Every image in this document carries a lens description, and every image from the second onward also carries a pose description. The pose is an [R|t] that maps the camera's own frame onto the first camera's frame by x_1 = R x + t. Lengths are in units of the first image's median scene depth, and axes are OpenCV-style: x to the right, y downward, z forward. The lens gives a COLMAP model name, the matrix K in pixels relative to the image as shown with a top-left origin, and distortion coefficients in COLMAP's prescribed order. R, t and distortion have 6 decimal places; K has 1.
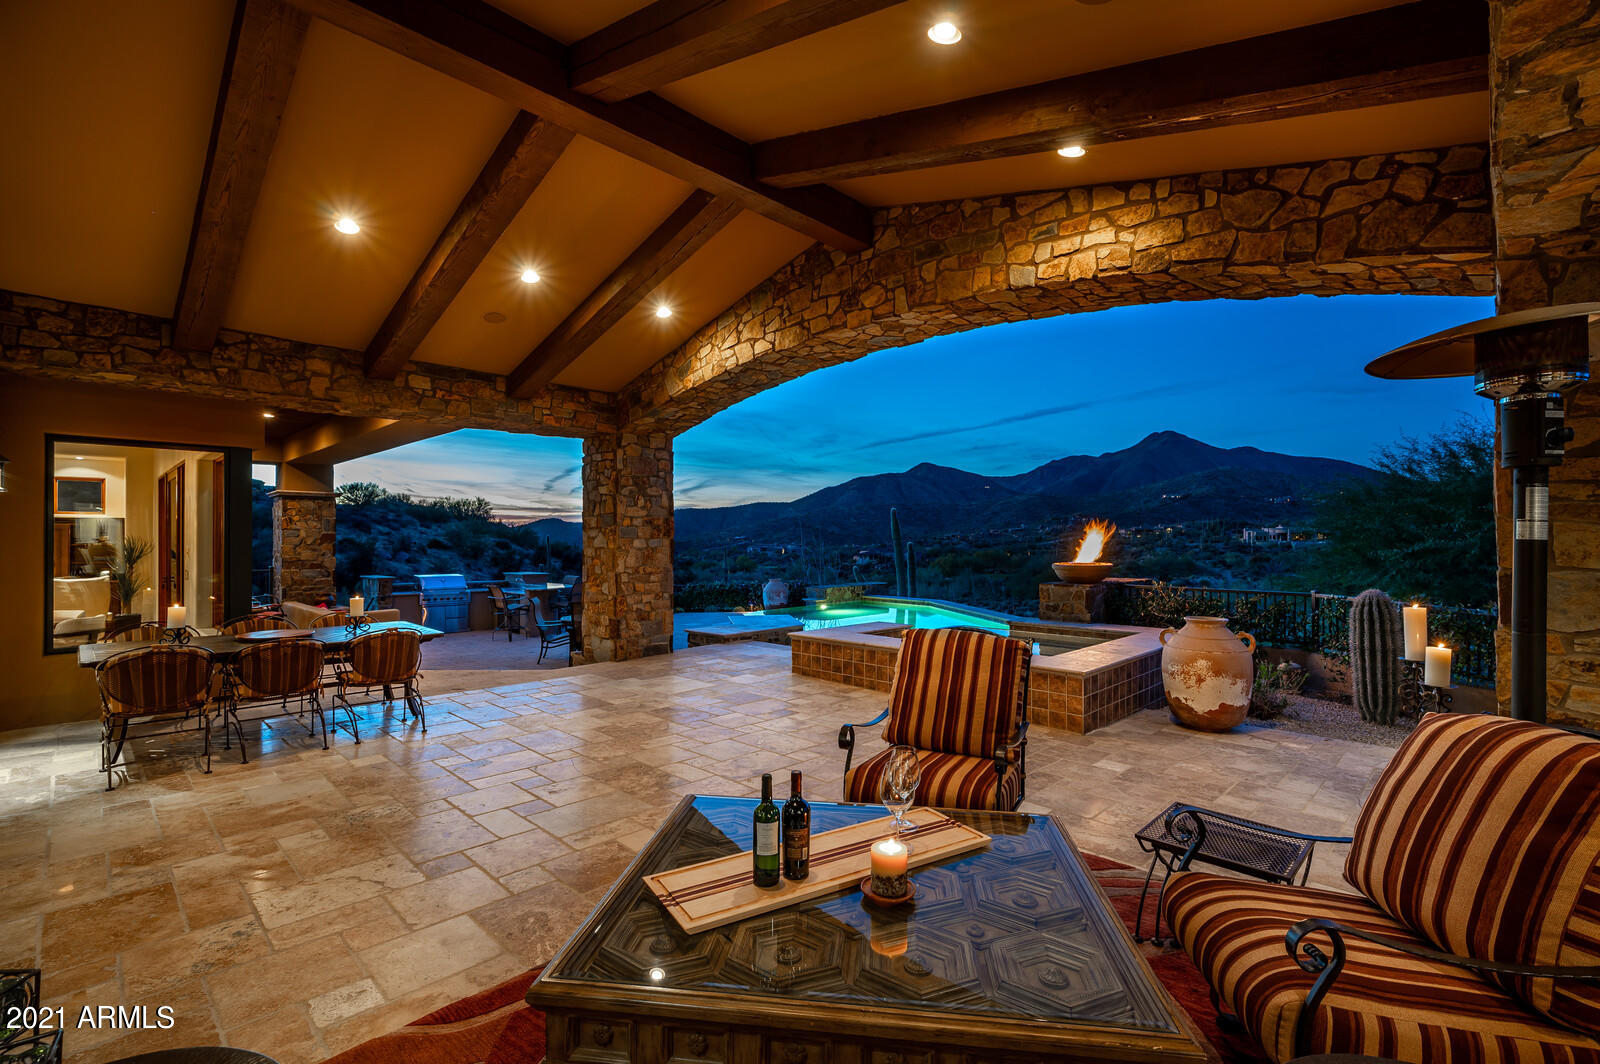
lens RADIAL K [[713.9, 0, 800.0], [0, 713.9, 532.0], [0, 0, 1]] dist [0.003987, 0.000054]
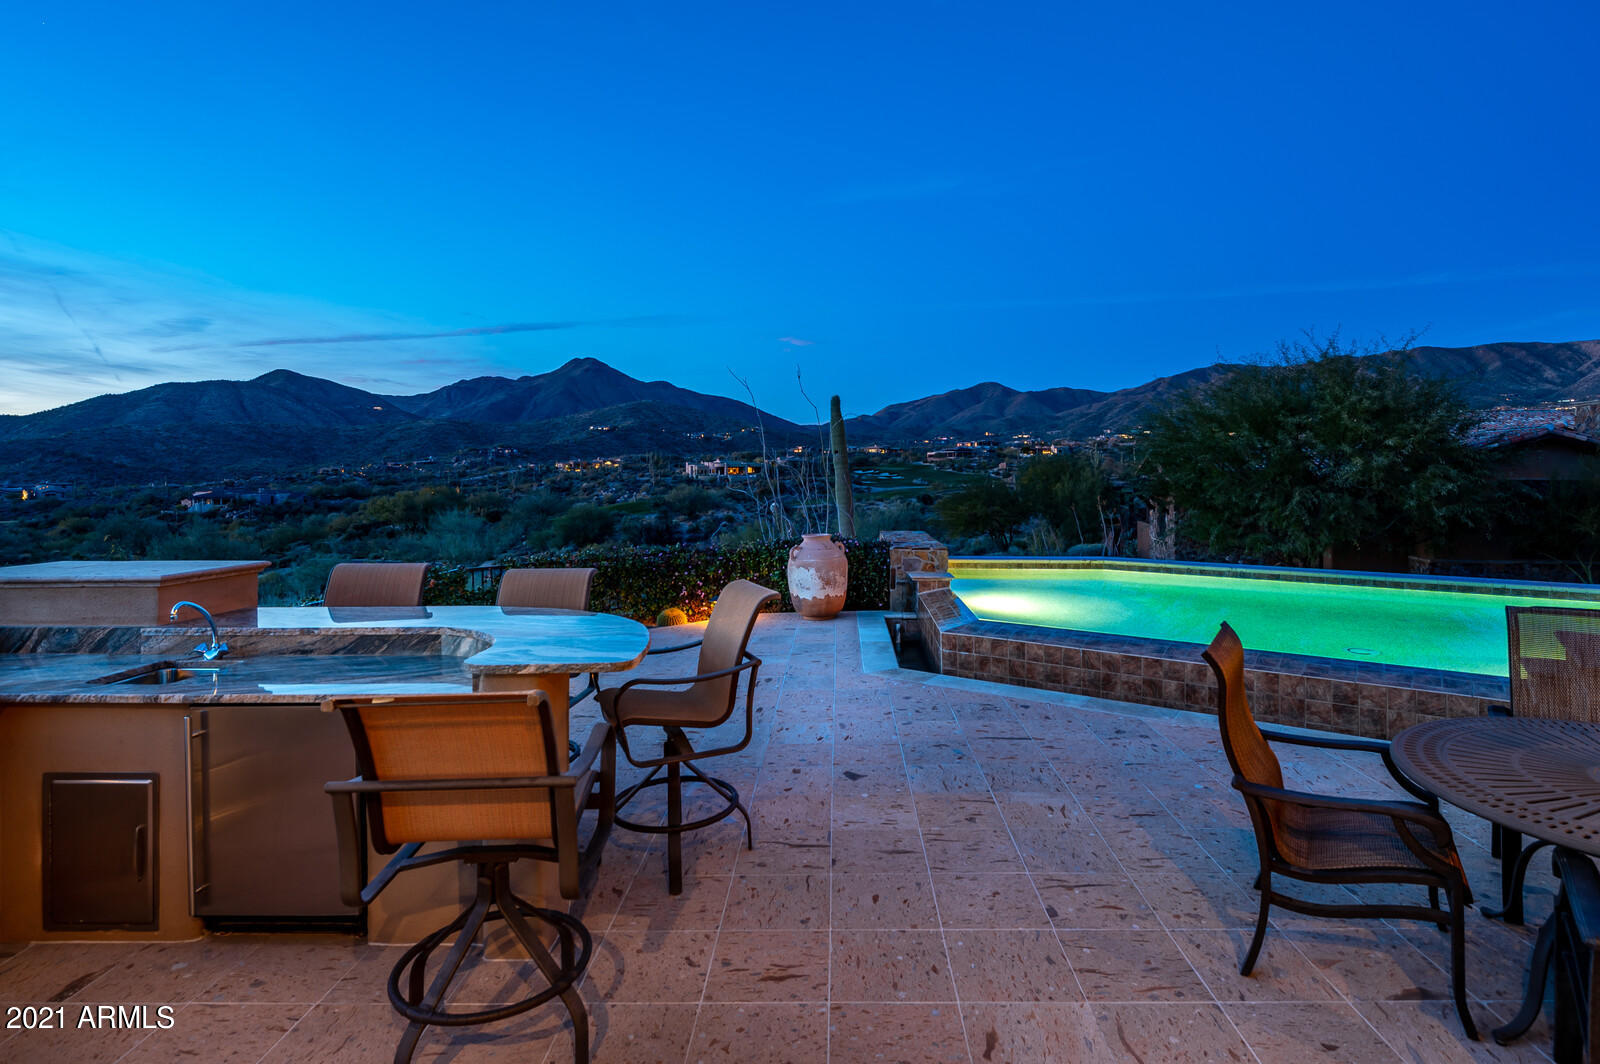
lens RADIAL K [[826.0, 0, 826.8], [0, 826.0, 472.6], [0, 0, 1]] dist [0.001131, -0.000415]
pose [[0.724064, -0.001062, 0.689732, -0.500284], [-0.004120, 0.999974, 0.005865, 0.036315], [-0.689720, -0.007088, 0.724041, 0.881751]]
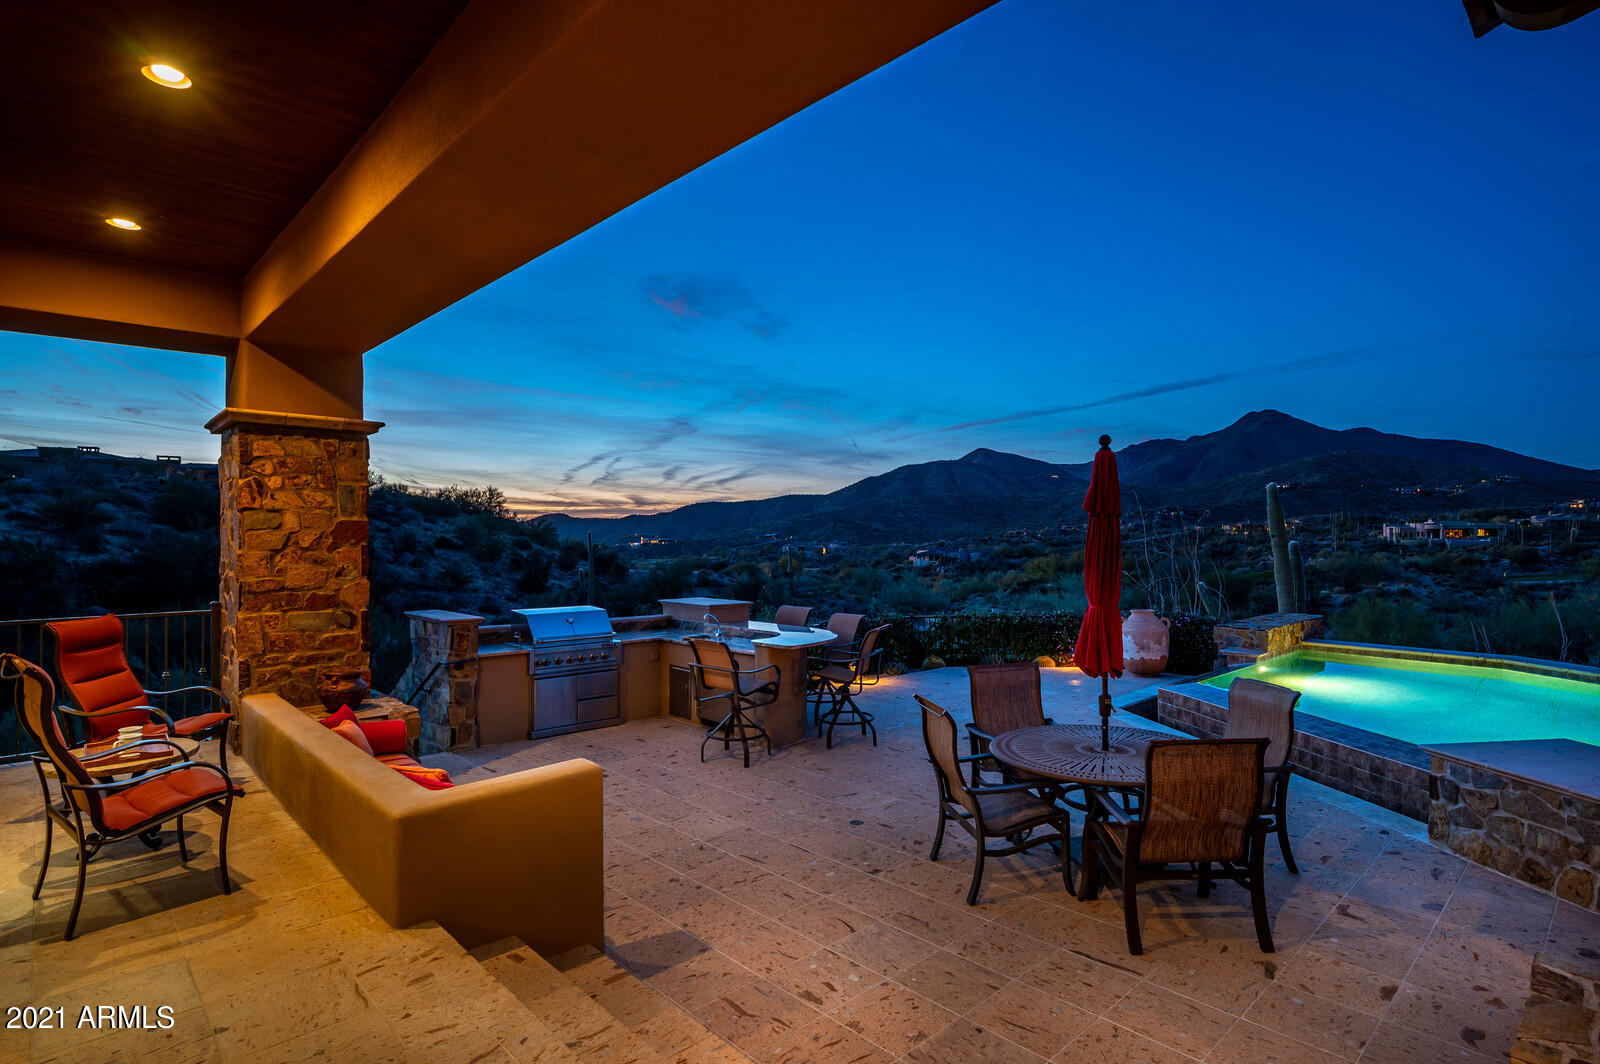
lens RADIAL K [[812.7, 0, 800.0], [0, 812.7, 532.0], [0, 0, 1]] dist [0.000986, 0.000036]
pose [[0.999082, -0.000952, -0.042838, -0.363627], [0.001127, 0.999991, 0.004053, 0.006293], [0.042834, -0.004097, 0.999074, 0.519078]]
